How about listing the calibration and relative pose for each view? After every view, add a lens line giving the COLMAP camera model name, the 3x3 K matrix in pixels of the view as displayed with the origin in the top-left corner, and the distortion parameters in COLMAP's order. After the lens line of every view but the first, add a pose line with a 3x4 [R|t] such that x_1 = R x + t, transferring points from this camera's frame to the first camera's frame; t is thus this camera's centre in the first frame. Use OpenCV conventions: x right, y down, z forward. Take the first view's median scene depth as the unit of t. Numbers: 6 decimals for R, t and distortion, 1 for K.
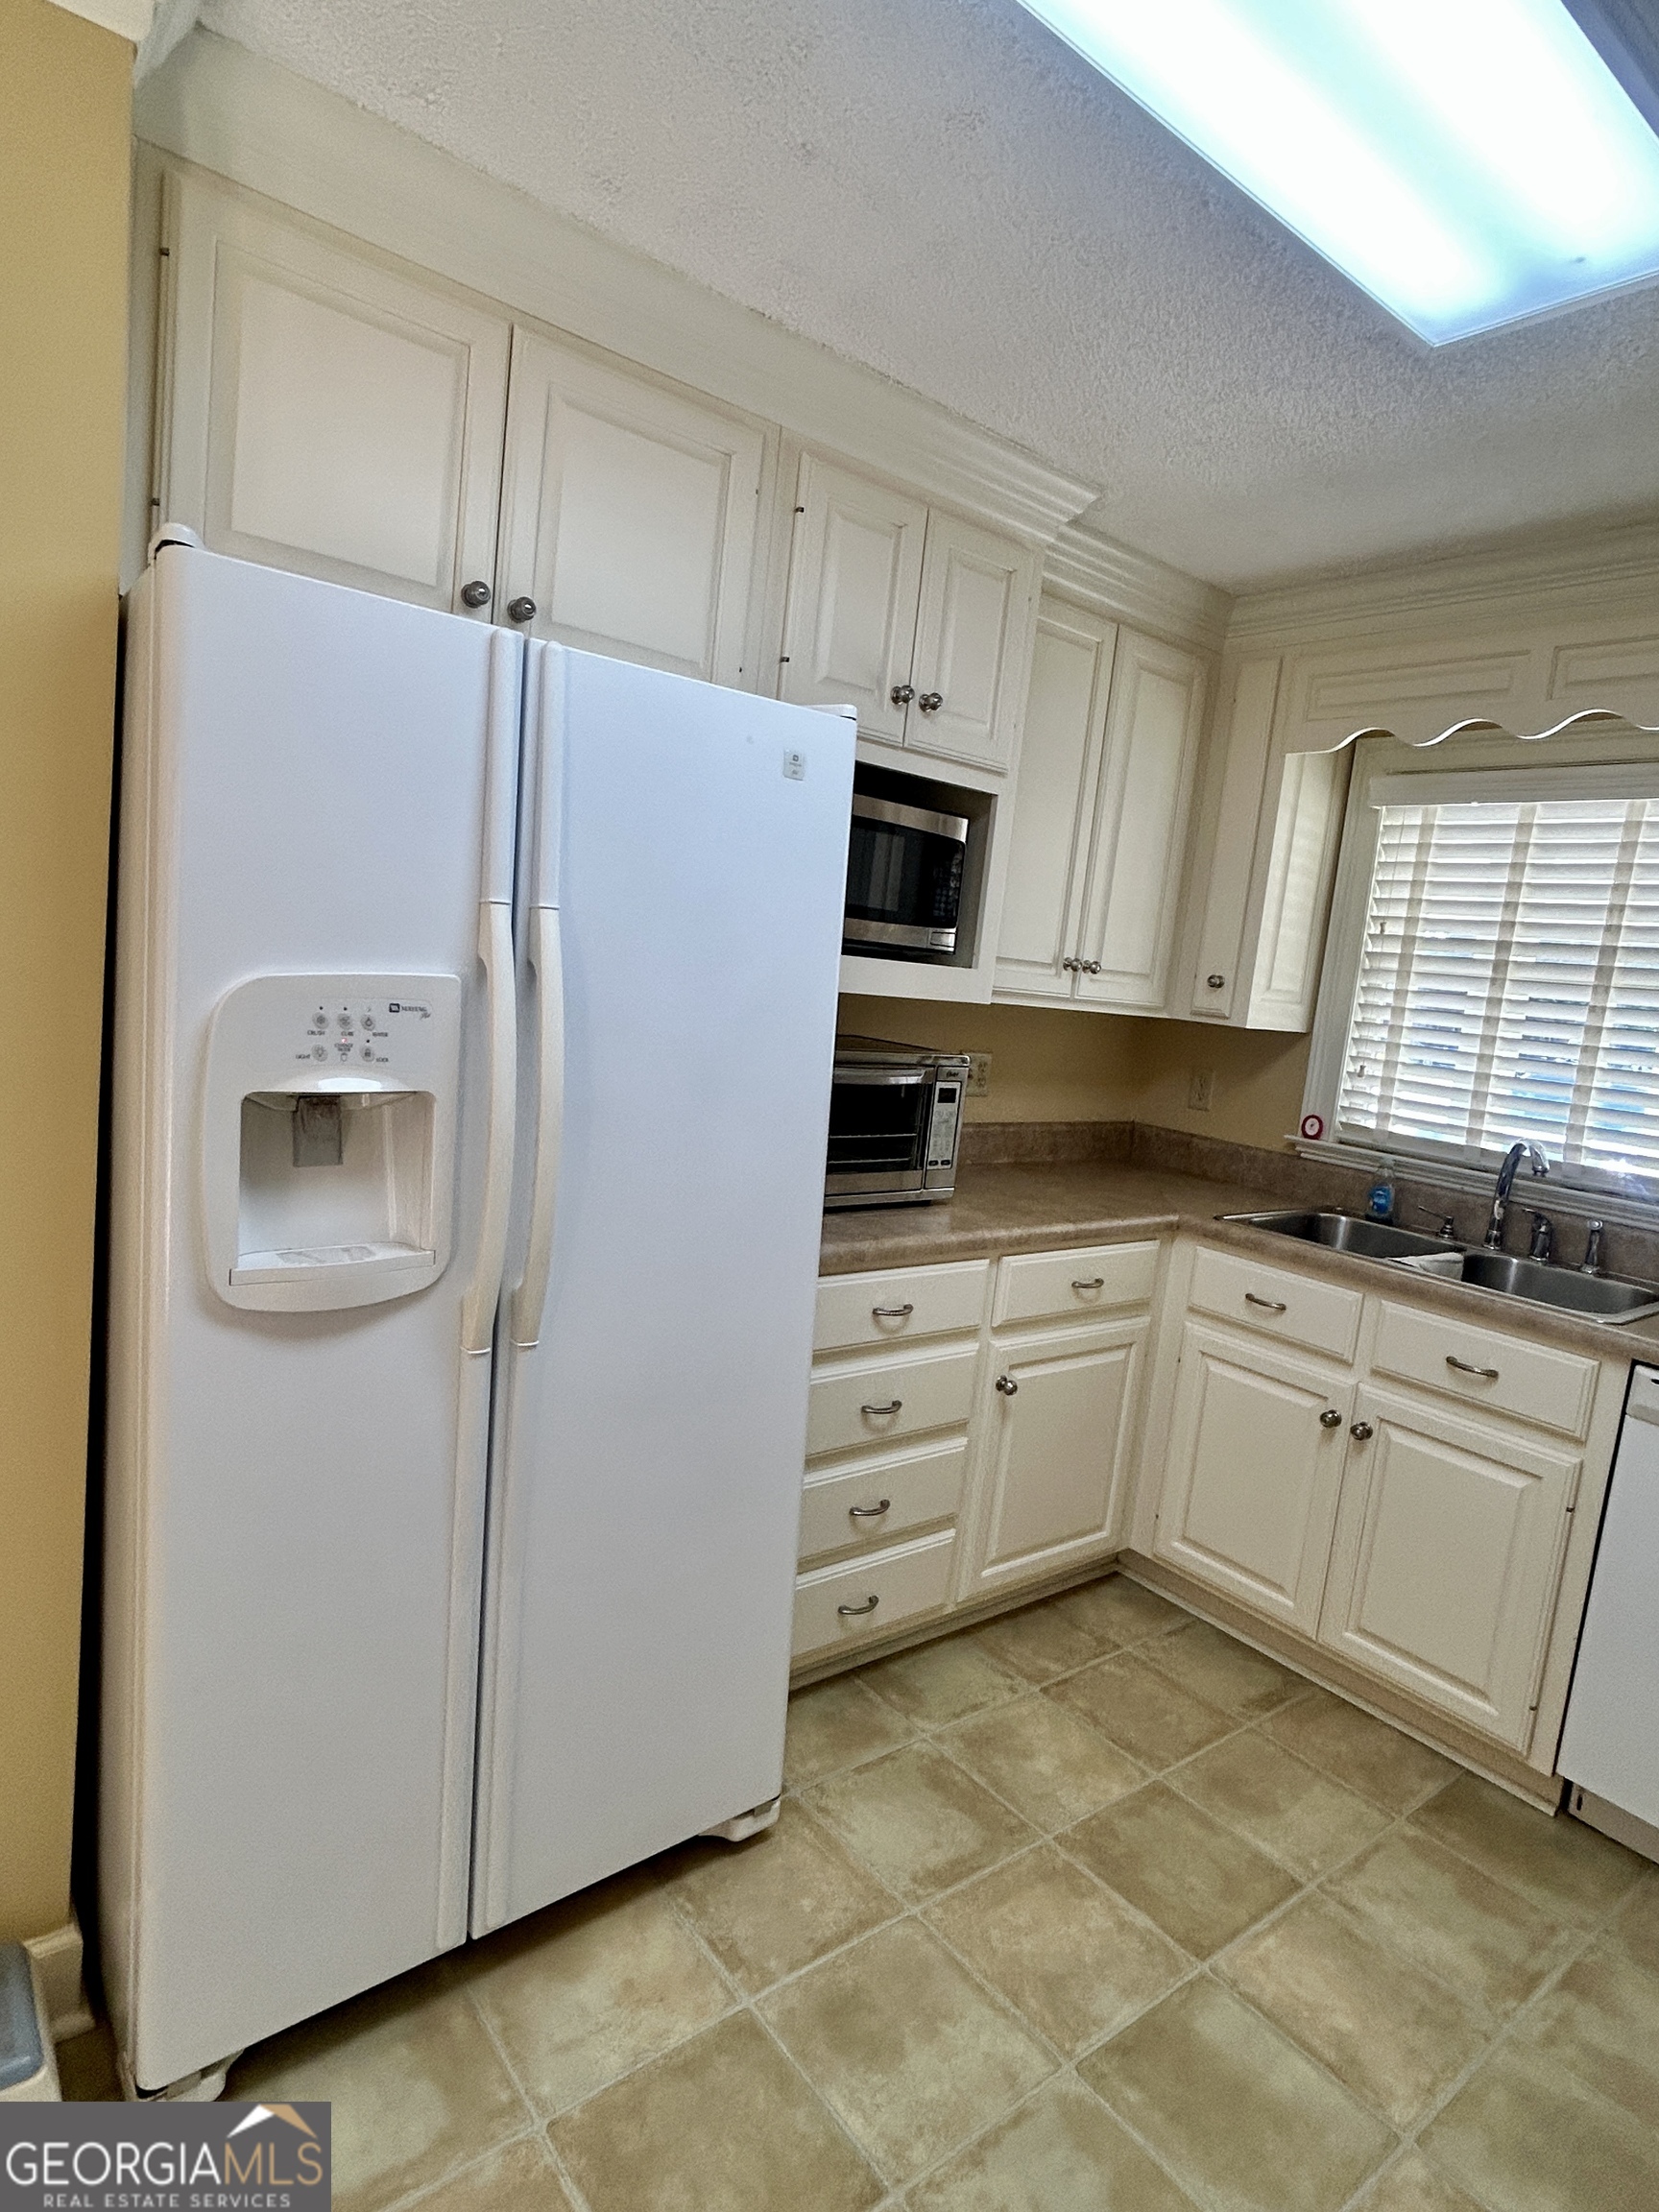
lens RADIAL K [[1193.6, 0, 838.2], [0, 1193.6, 1109.5], [0, 0, 1]] dist [0.002261, -0.003753]
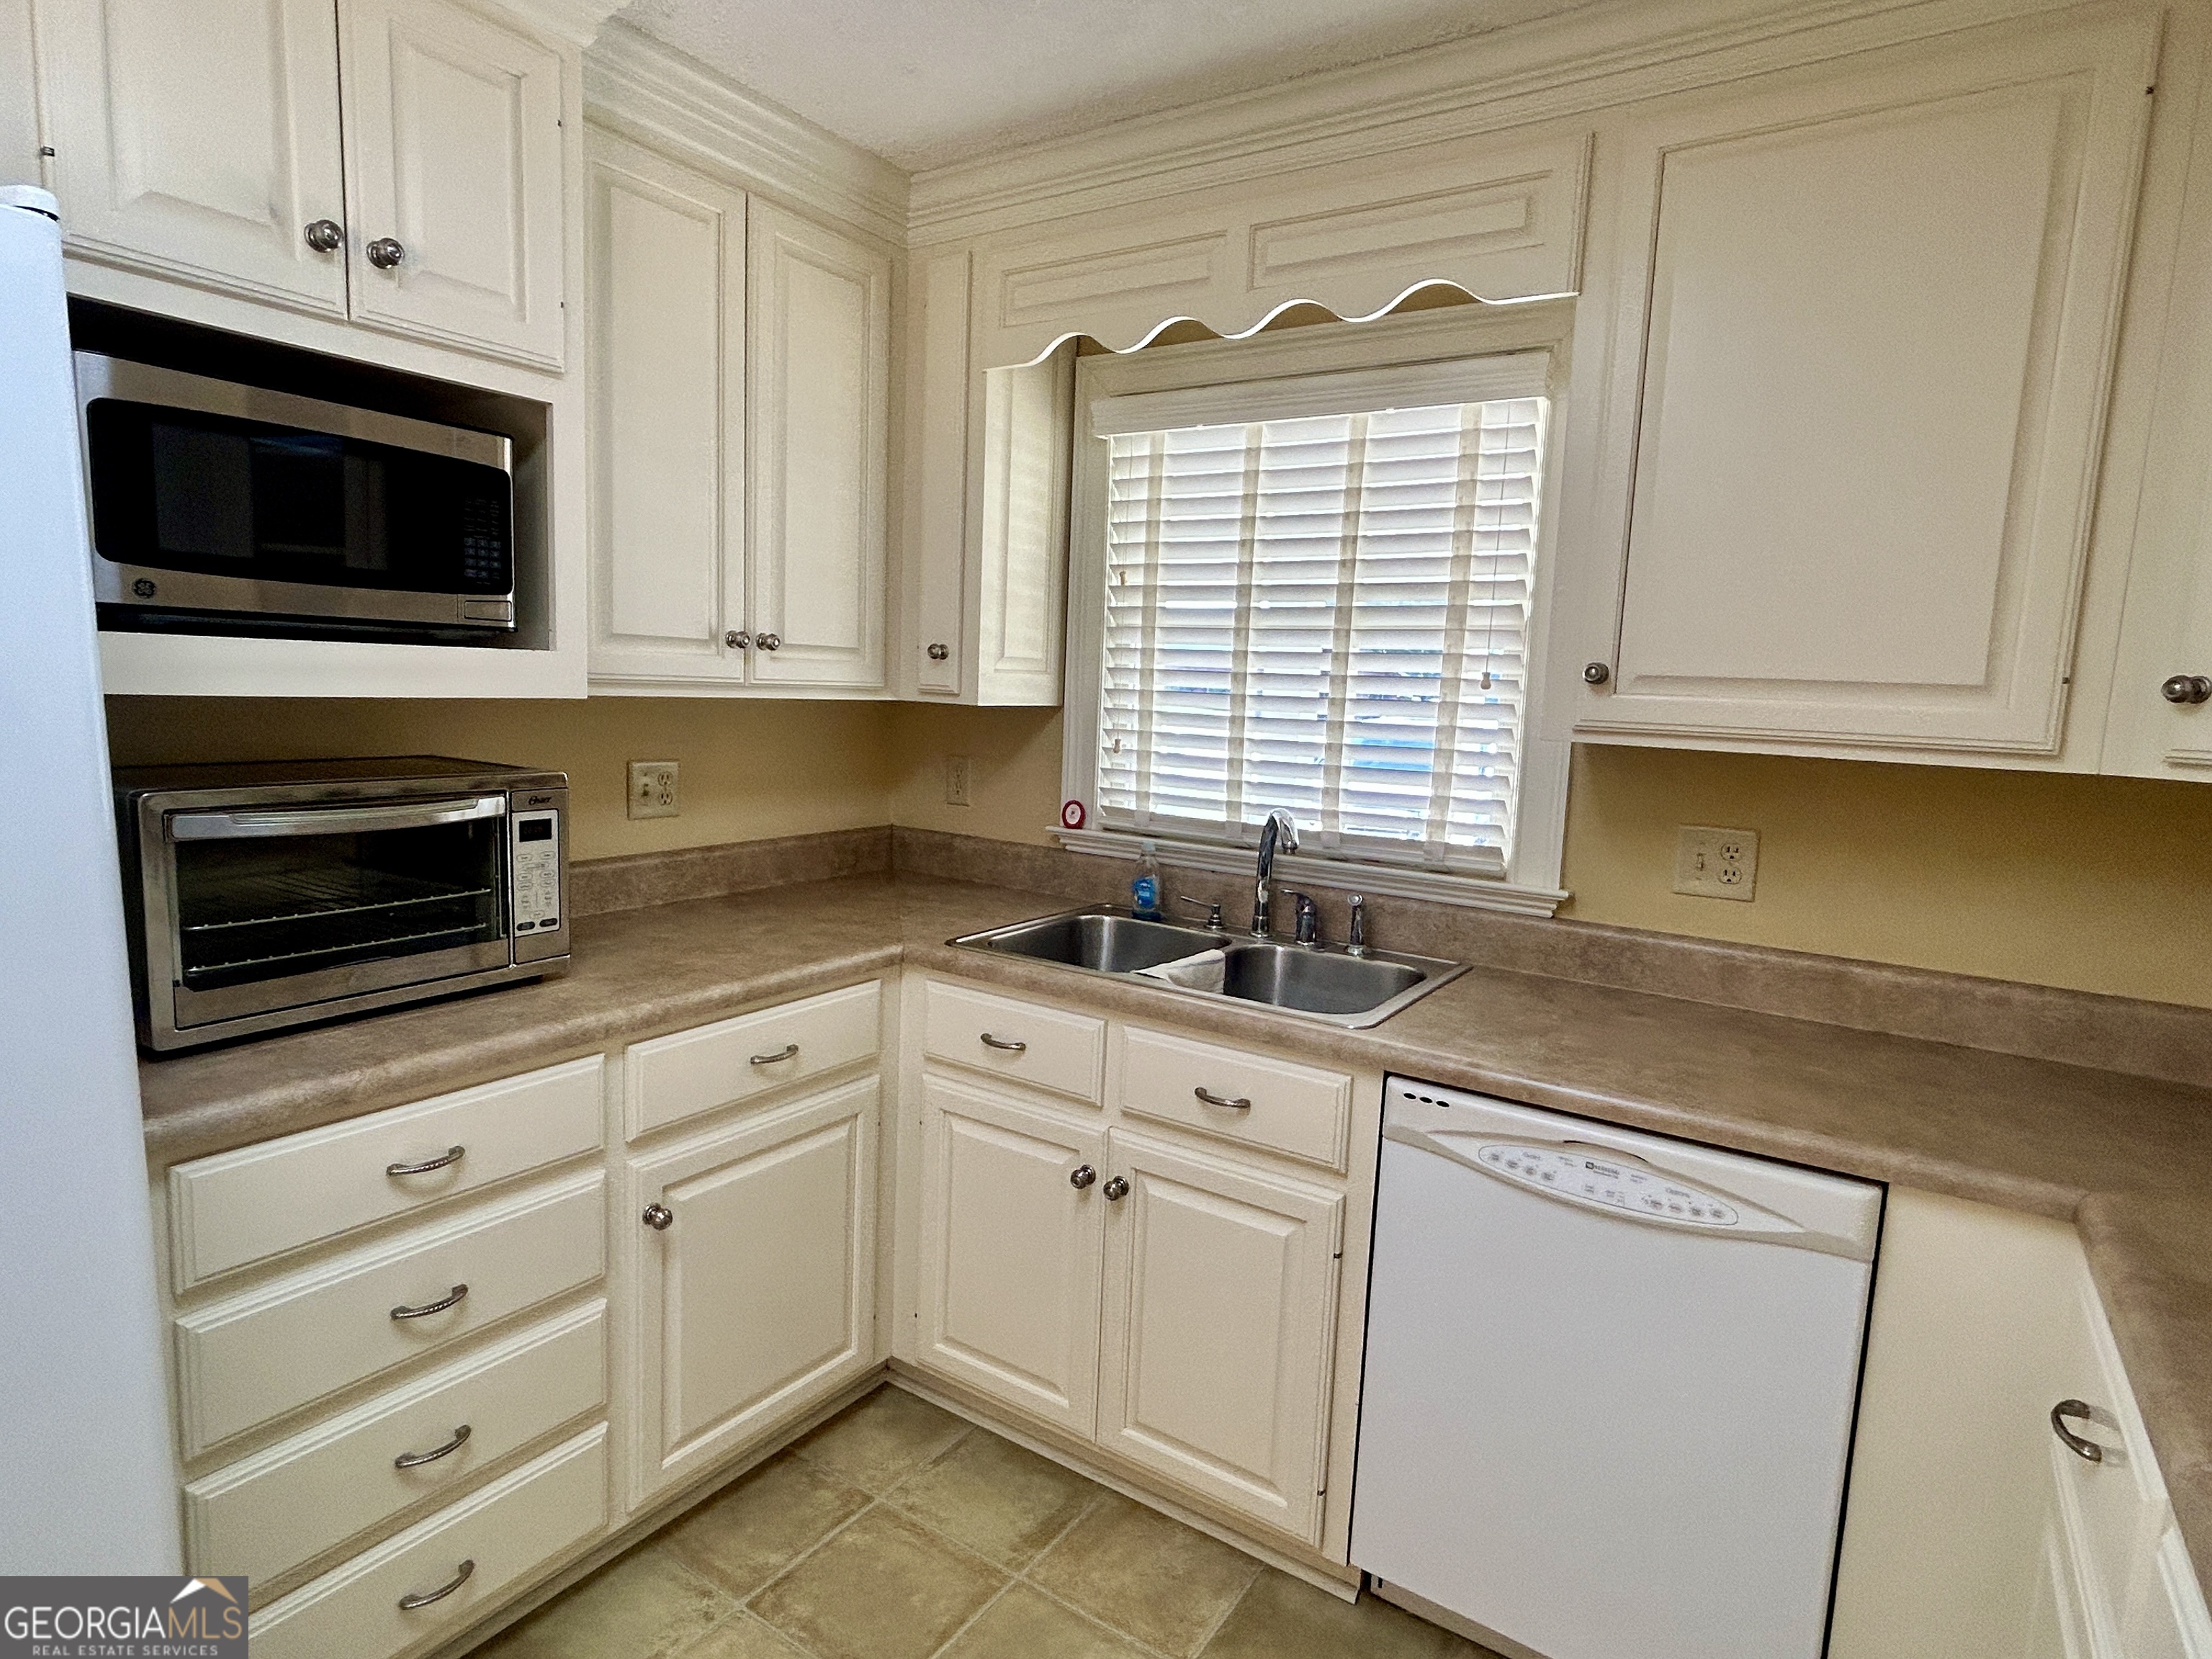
lens RADIAL K [[1193.6, 0, 1097.5], [0, 1193.6, 838.7], [0, 0, 1]] dist [0.002261, -0.003753]
pose [[0.951627, -0.105075, 0.288732, 0.202734], [0.096024, 0.994344, 0.045376, -0.006932], [-0.291867, -0.015456, 0.956334, 0.213148]]
